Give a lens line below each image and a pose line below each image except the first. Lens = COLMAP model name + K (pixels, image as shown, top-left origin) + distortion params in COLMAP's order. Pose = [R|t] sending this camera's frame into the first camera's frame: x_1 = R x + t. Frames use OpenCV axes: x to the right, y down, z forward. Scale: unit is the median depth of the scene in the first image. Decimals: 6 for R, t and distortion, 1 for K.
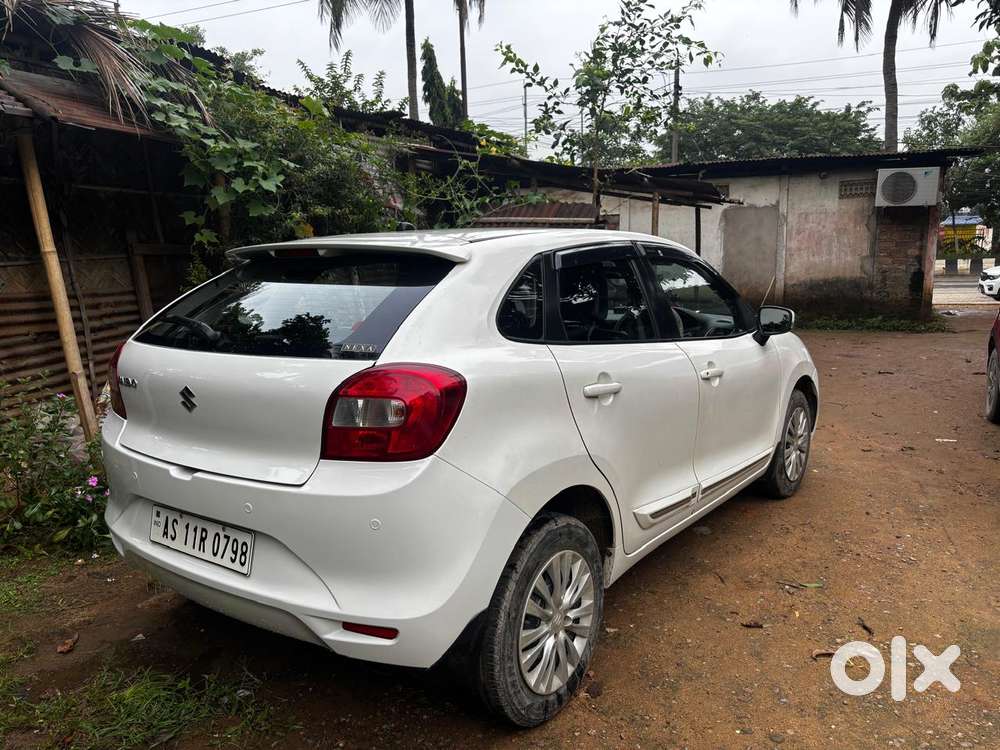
lens RADIAL K [[723.3, 0, 513.6], [0, 723.3, 382.3], [0, 0, 1]] dist [0.011535, -0.017774]
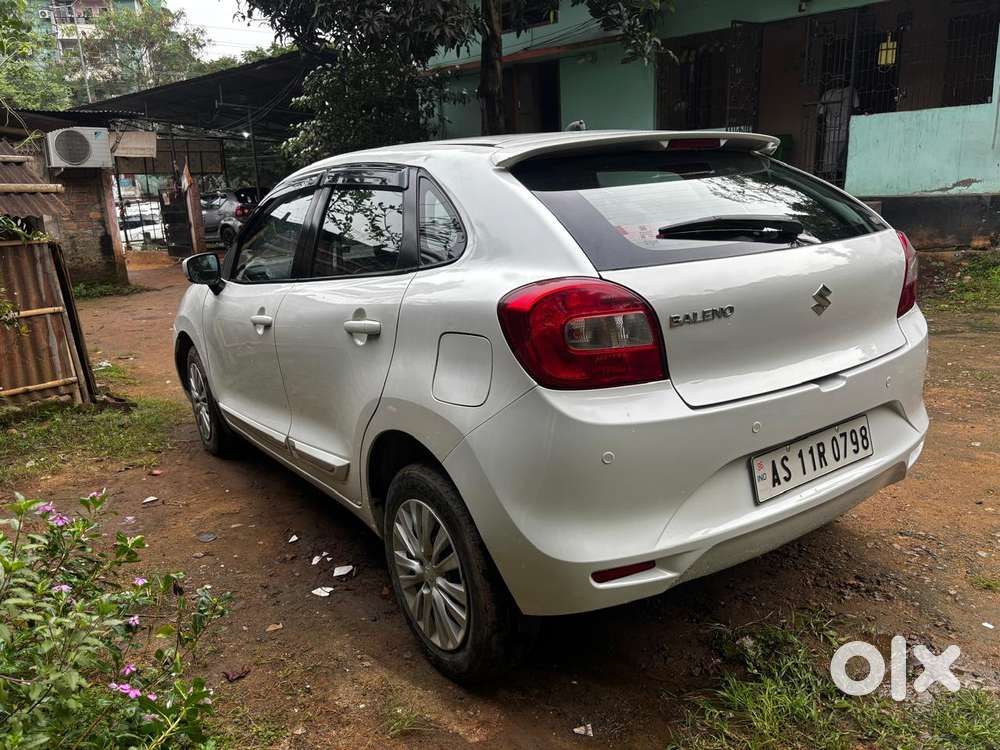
lens RADIAL K [[723.3, 0, 507.3], [0, 723.3, 378.2], [0, 0, 1]] dist [0.011535, -0.017774]
pose [[0.369629, -0.230893, 0.900035, -0.186326], [0.204358, 0.965118, 0.163663, -0.014194], [-0.906428, 0.123435, 0.403920, 0.133144]]
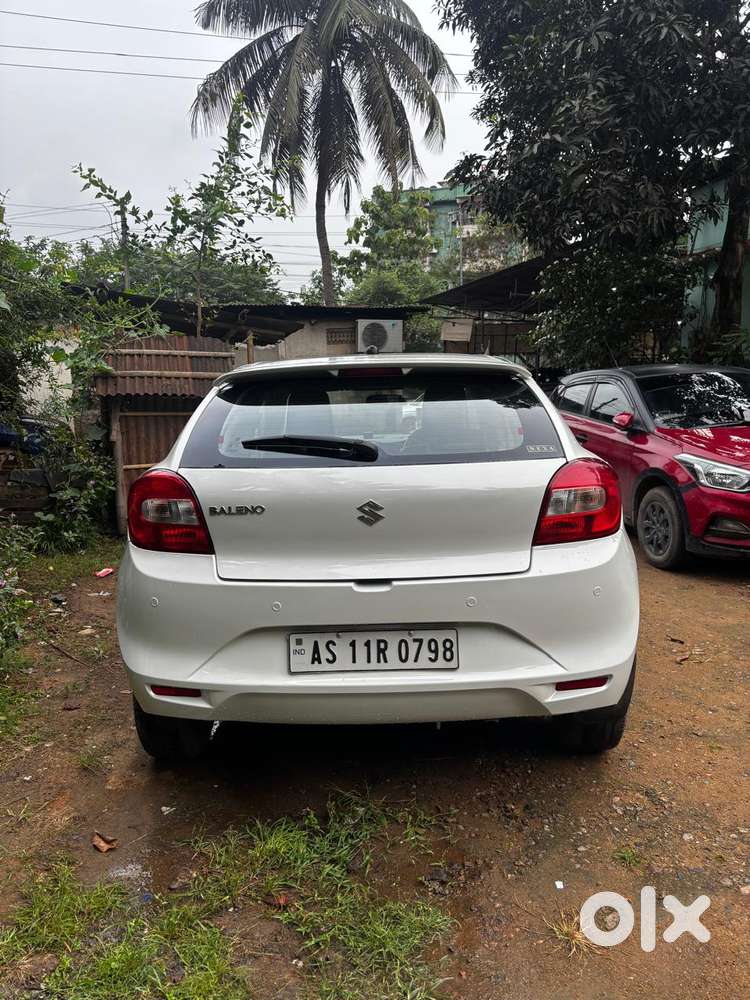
lens RADIAL K [[723.3, 0, 377.1], [0, 723.3, 503.6], [0, 0, 1]] dist [0.011535, -0.017774]
pose [[0.835081, -0.087420, 0.543136, -0.131239], [0.102814, 0.994699, 0.002023, 0.001320], [-0.540434, 0.054153, 0.839642, 0.019657]]
